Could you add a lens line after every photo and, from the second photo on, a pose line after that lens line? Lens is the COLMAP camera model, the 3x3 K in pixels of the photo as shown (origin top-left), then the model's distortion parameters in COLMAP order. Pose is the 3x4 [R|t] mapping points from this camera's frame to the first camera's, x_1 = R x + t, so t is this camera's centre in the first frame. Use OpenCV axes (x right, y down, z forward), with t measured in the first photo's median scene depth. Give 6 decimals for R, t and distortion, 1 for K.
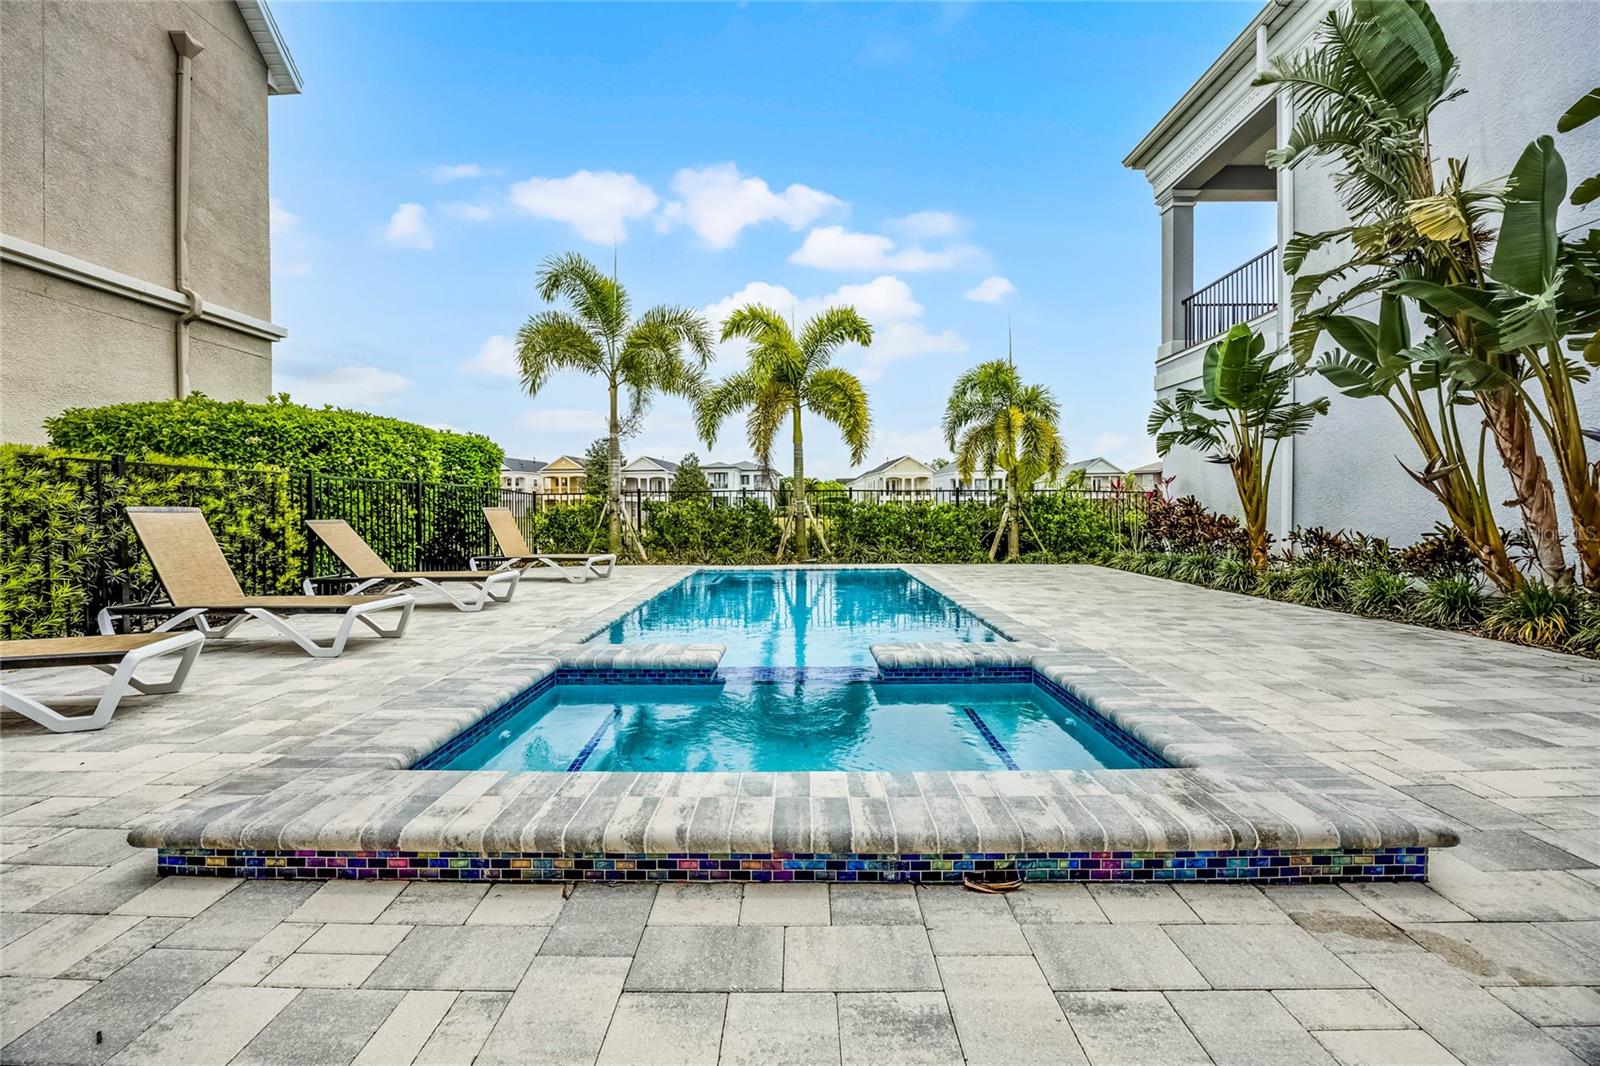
lens RADIAL K [[693.7, 0, 788.7], [0, 693.7, 523.2], [0, 0, 1]] dist [-0.014077, 0.000486]
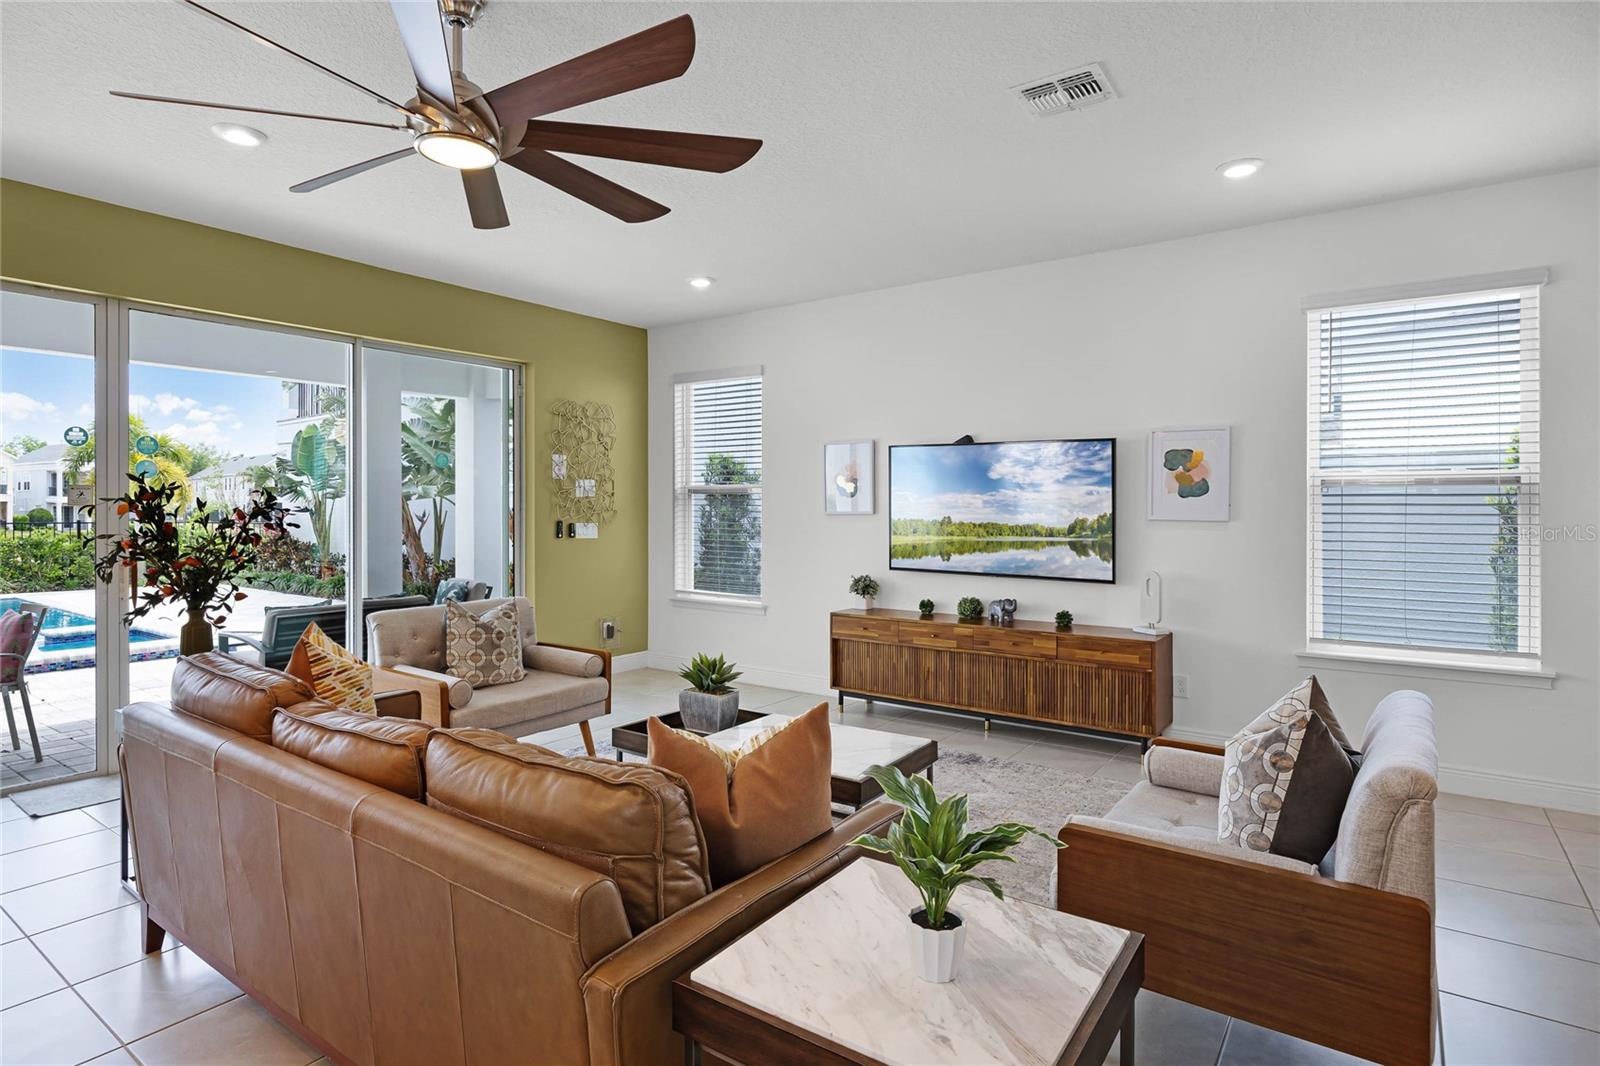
lens RADIAL K [[836.0, 0, 792.3], [0, 836.0, 511.5], [0, 0, 1]] dist [-0.002057, -0.001279]
pose [[0.571422, 0.005661, 0.820637, -0.275257], [0.011293, 0.999827, -0.014761, -0.047524], [-0.820579, 0.017702, 0.571259, -0.957533]]
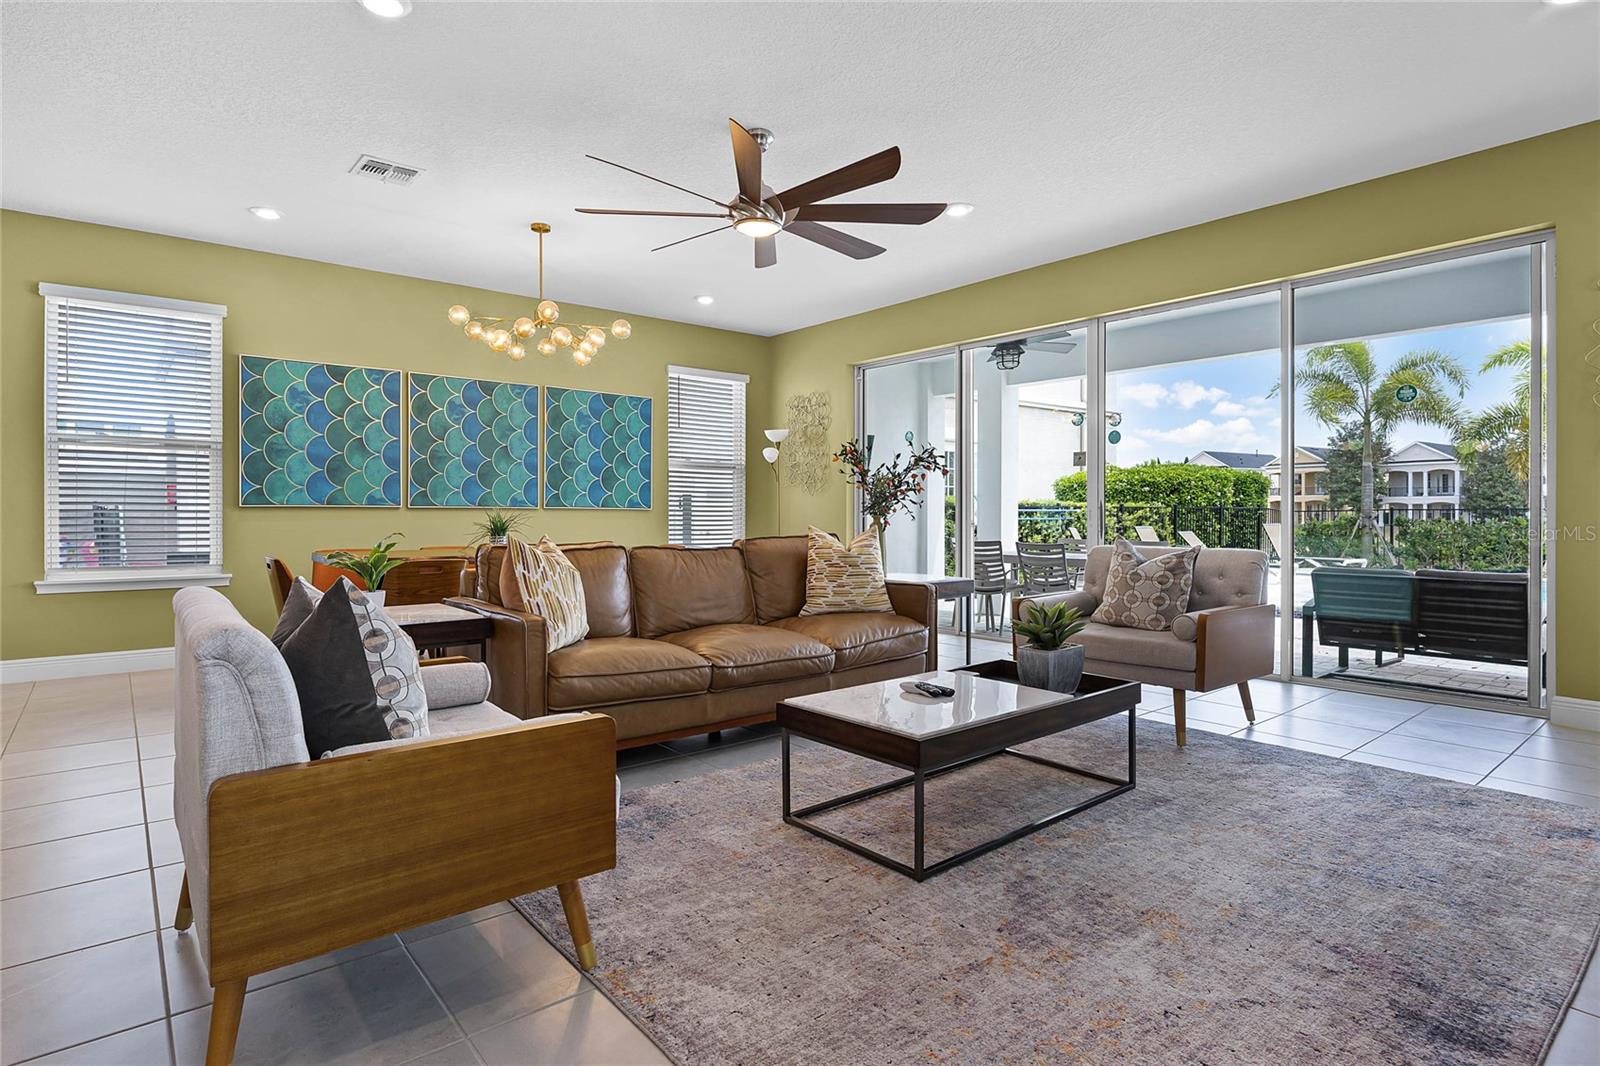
lens RADIAL K [[836.0, 0, 792.3], [0, 836.0, 511.5], [0, 0, 1]] dist [-0.002057, -0.001279]
pose [[0.657972, 0.005673, -0.753021, 0.261324], [-0.020494, 0.999736, -0.010375, -0.009809], [0.752763, 0.022259, 0.657915, -1.001971]]
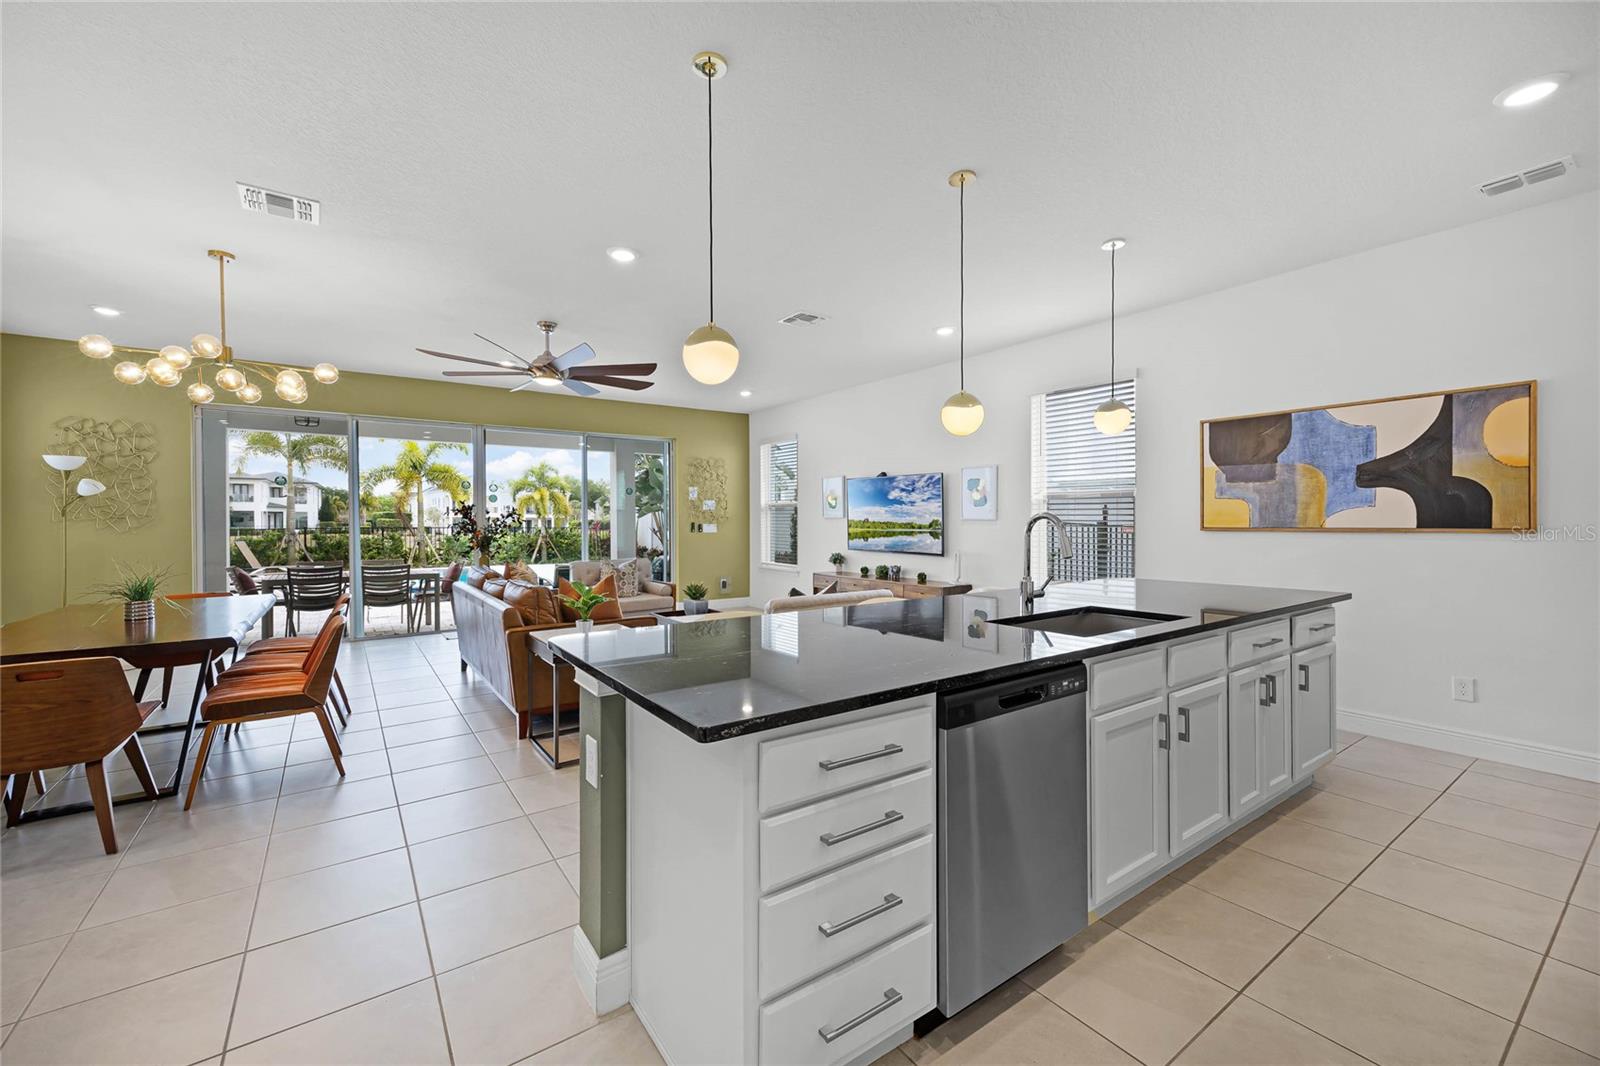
lens RADIAL K [[645.2, 0, 794.2], [0, 645.2, 526.1], [0, 0, 1]] dist [0.010267, -0.000325]
pose [[0.806951, 0.002287, 0.590614, -0.276923], [0.007128, 0.999882, -0.013611, -0.031364], [-0.590575, 0.015193, 0.806839, -1.317425]]
